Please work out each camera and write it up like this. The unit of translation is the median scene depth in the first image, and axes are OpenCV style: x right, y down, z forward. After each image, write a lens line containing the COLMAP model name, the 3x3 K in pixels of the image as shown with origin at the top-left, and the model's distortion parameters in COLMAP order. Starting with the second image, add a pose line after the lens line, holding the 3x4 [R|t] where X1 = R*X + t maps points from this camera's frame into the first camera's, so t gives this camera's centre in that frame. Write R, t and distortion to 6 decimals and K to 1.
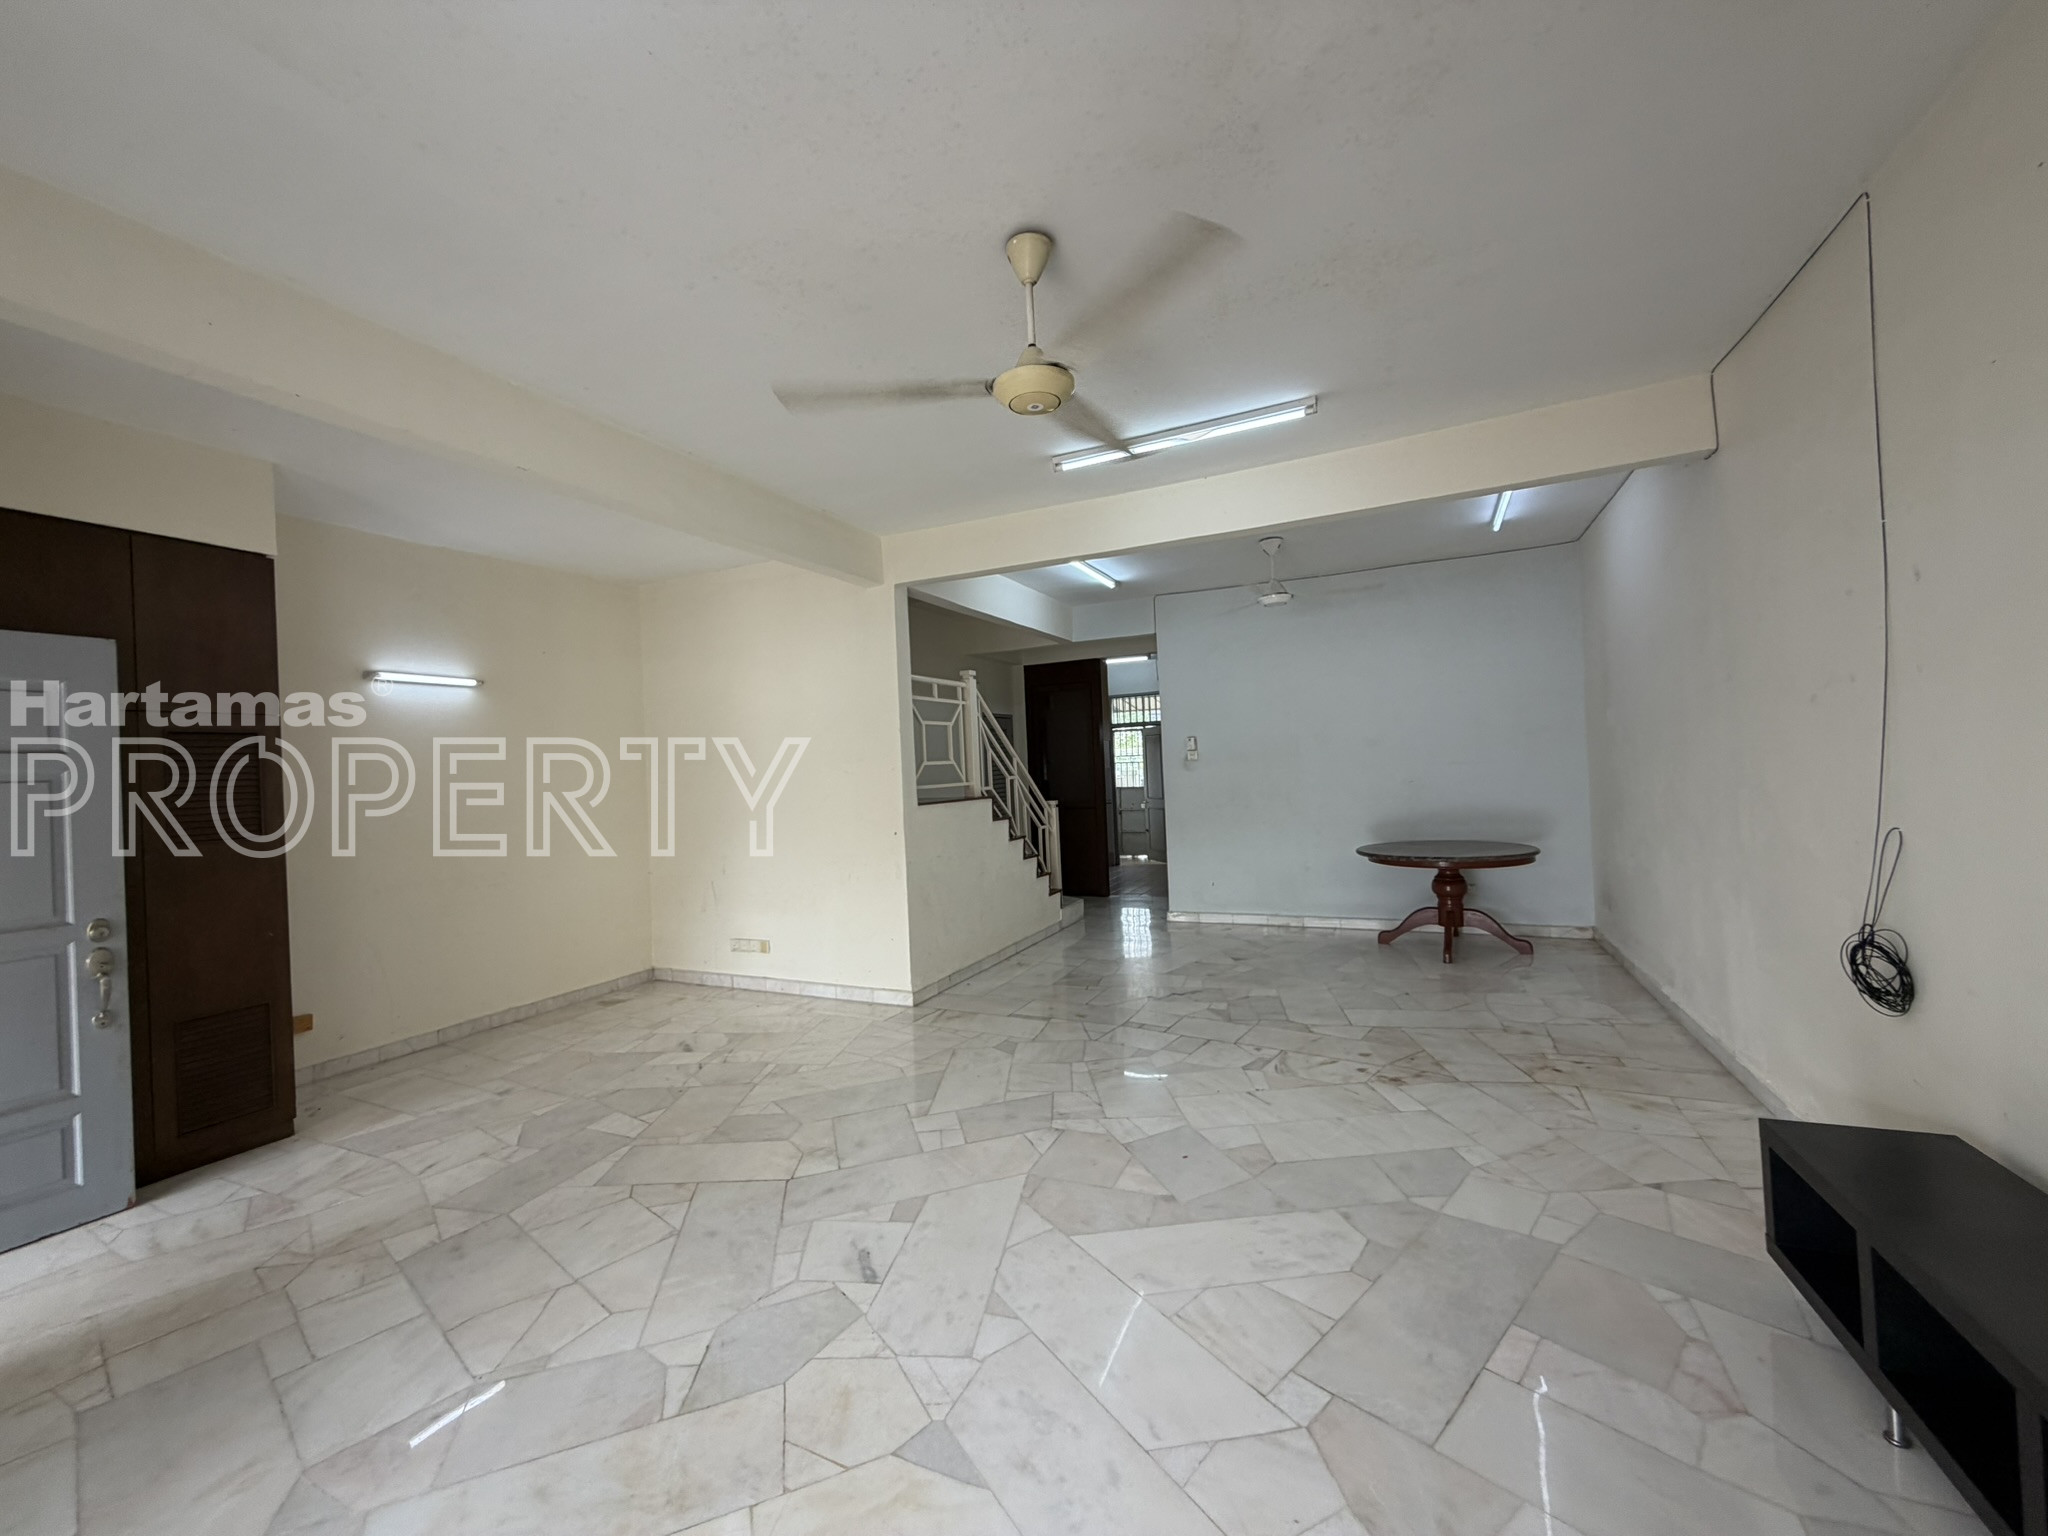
lens RADIAL K [[821.2, 0, 1029.8], [0, 821.2, 761.3], [0, 0, 1]] dist [-0.001283, -0.000449]
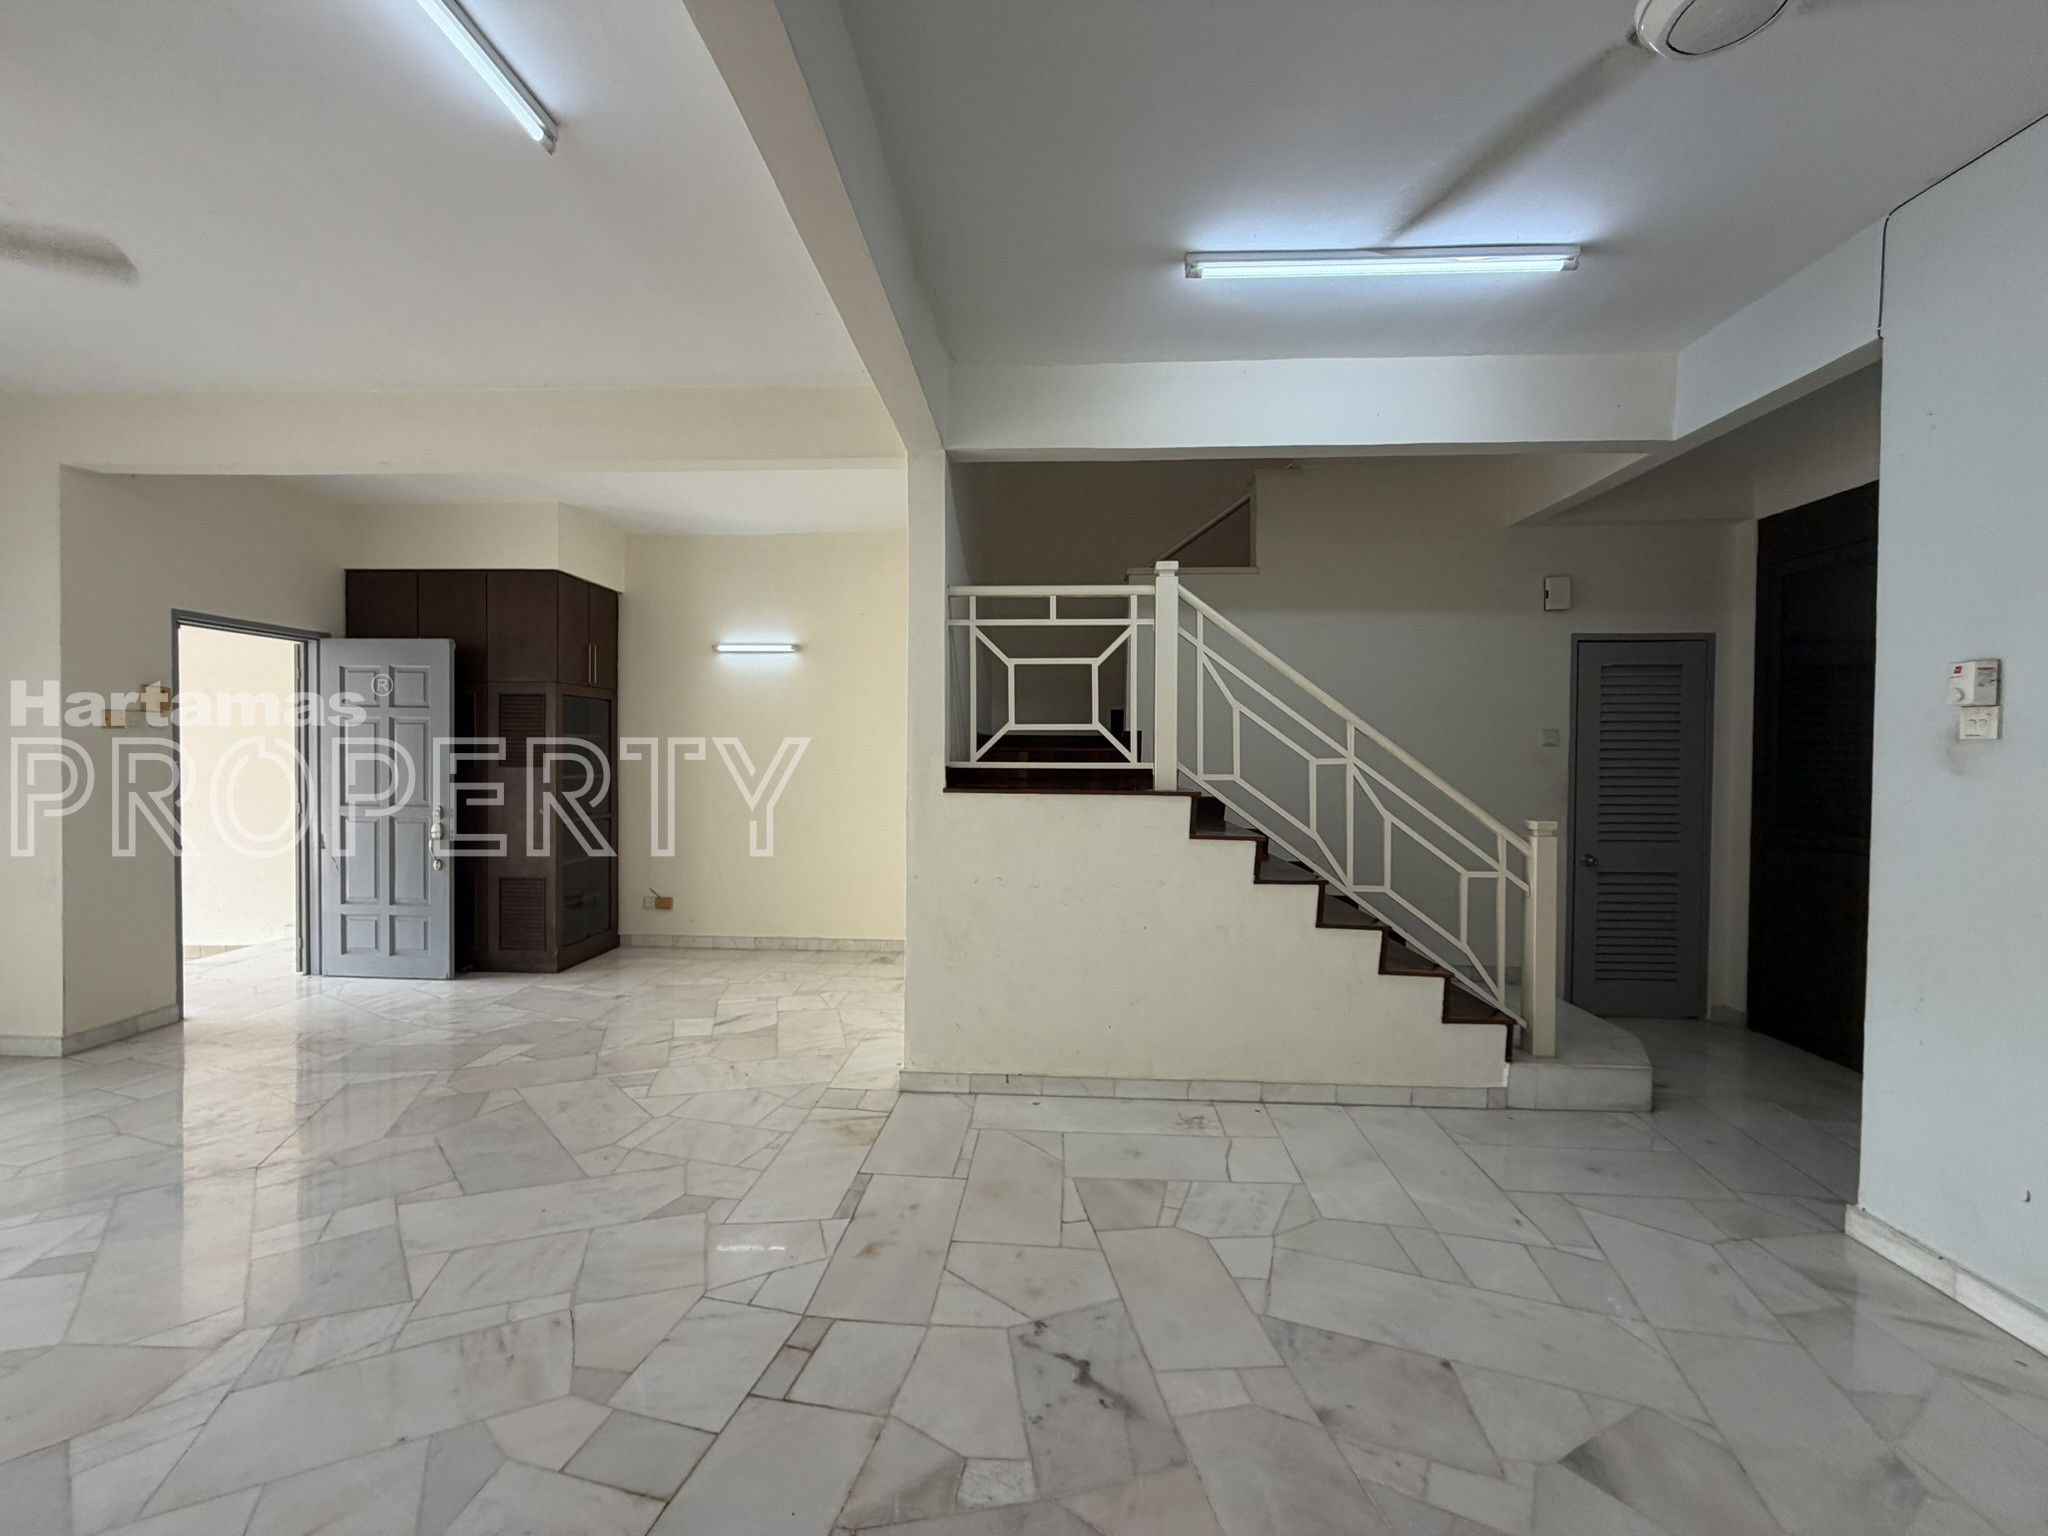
lens RADIAL K [[821.2, 0, 1029.8], [0, 821.2, 761.3], [0, 0, 1]] dist [-0.001283, -0.000449]
pose [[0.370381, 0.059679, -0.926961, 0.505482], [-0.014310, 0.998182, 0.058547, -0.009341], [0.928770, -0.008420, 0.370562, 0.863070]]
